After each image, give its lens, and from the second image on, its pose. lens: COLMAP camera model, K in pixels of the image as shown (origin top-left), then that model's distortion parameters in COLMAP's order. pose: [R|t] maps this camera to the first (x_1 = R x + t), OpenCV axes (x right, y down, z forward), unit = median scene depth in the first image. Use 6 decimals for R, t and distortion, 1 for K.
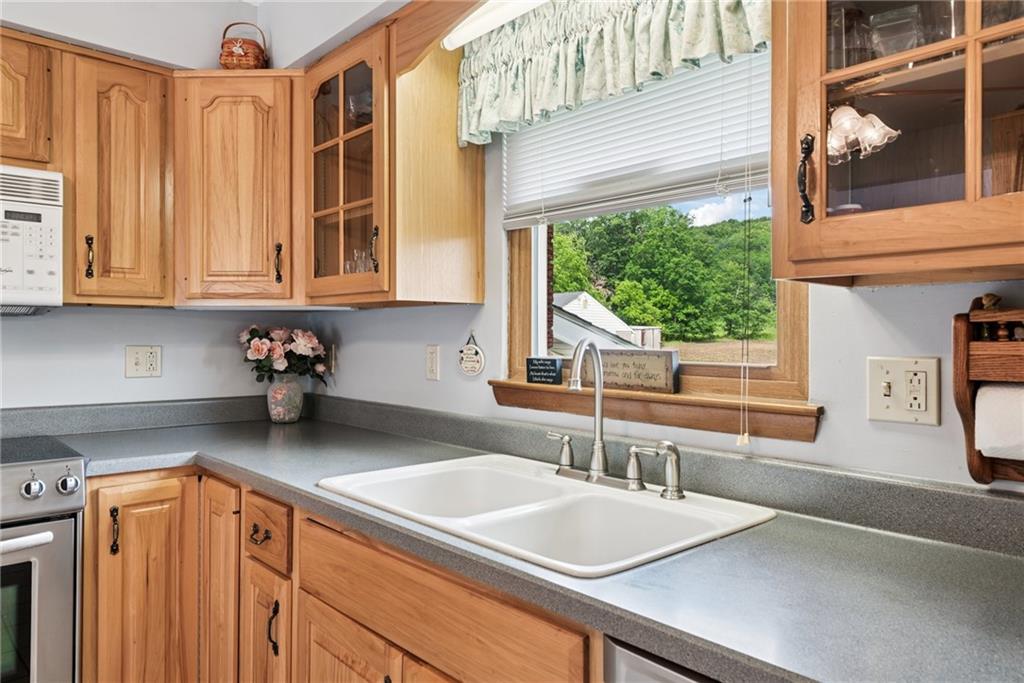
lens RADIAL K [[698.7, 0, 512.5], [0, 698.7, 330.5], [0, 0, 1]] dist [0.035021, -0.002930]
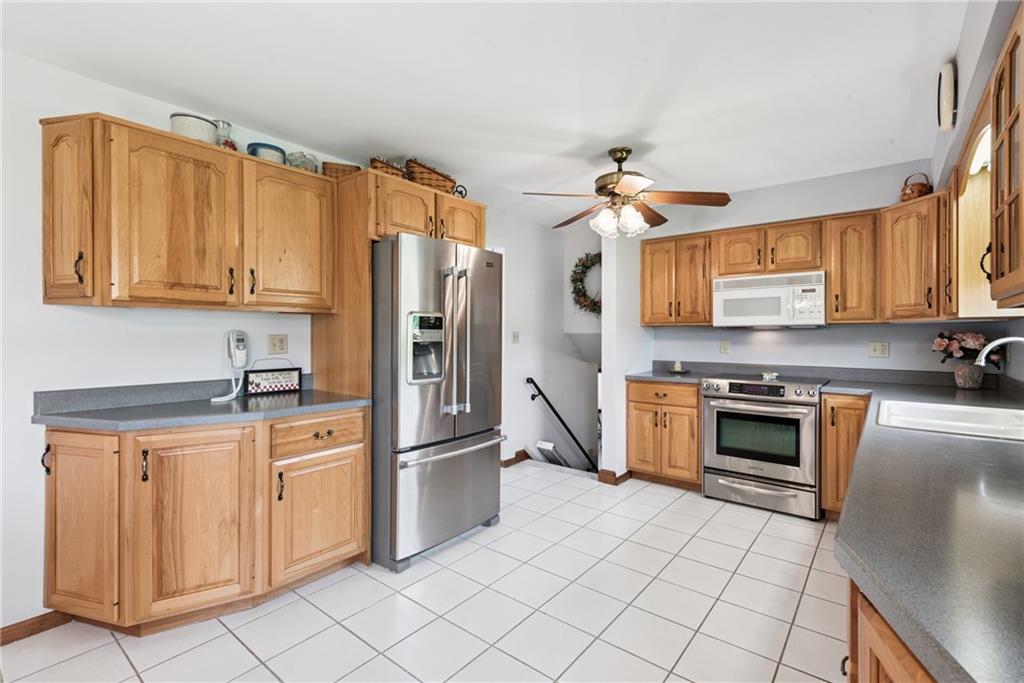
lens RADIAL K [[463.7, 0, 514.7], [0, 463.7, 336.7], [0, 0, 1]] dist [0.001736, 0.000156]
pose [[0.168616, -0.000574, -0.985682, 0.742679], [0.006318, 0.999980, 0.000499, -0.001032], [0.985662, -0.006312, 0.168616, -0.316942]]
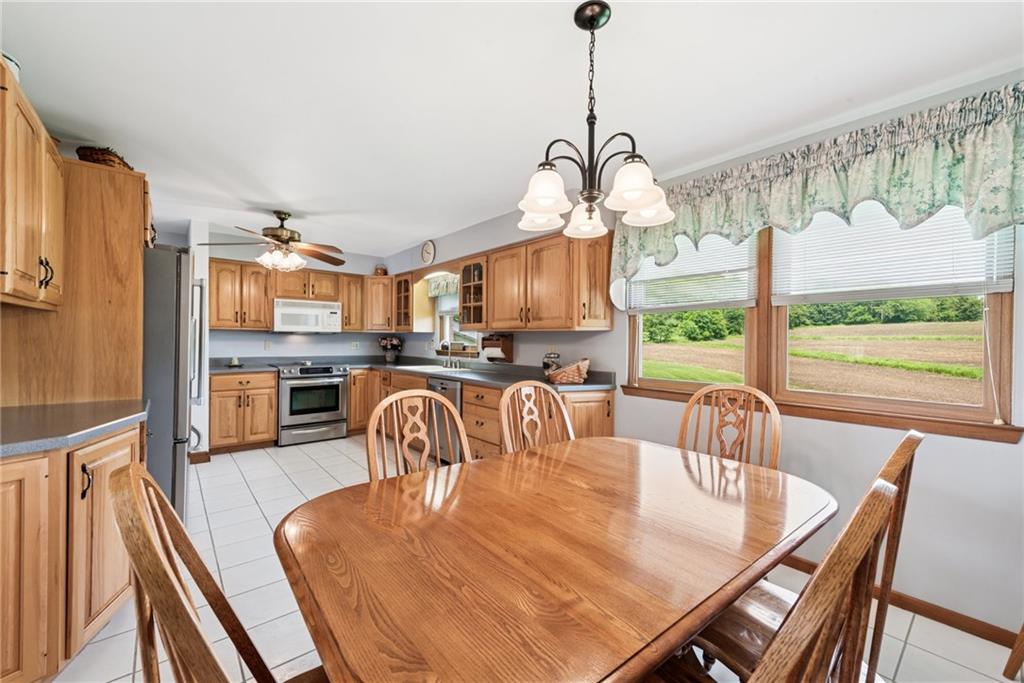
lens RADIAL K [[407.3, 0, 515.7], [0, 407.3, 338.7], [0, 0, 1]] dist [0.014889, -0.000038]
pose [[0.999649, 0.006994, -0.025542, 0.516923], [-0.006866, 0.999963, 0.005095, -0.015423], [0.025577, -0.004918, 0.999661, -1.498630]]
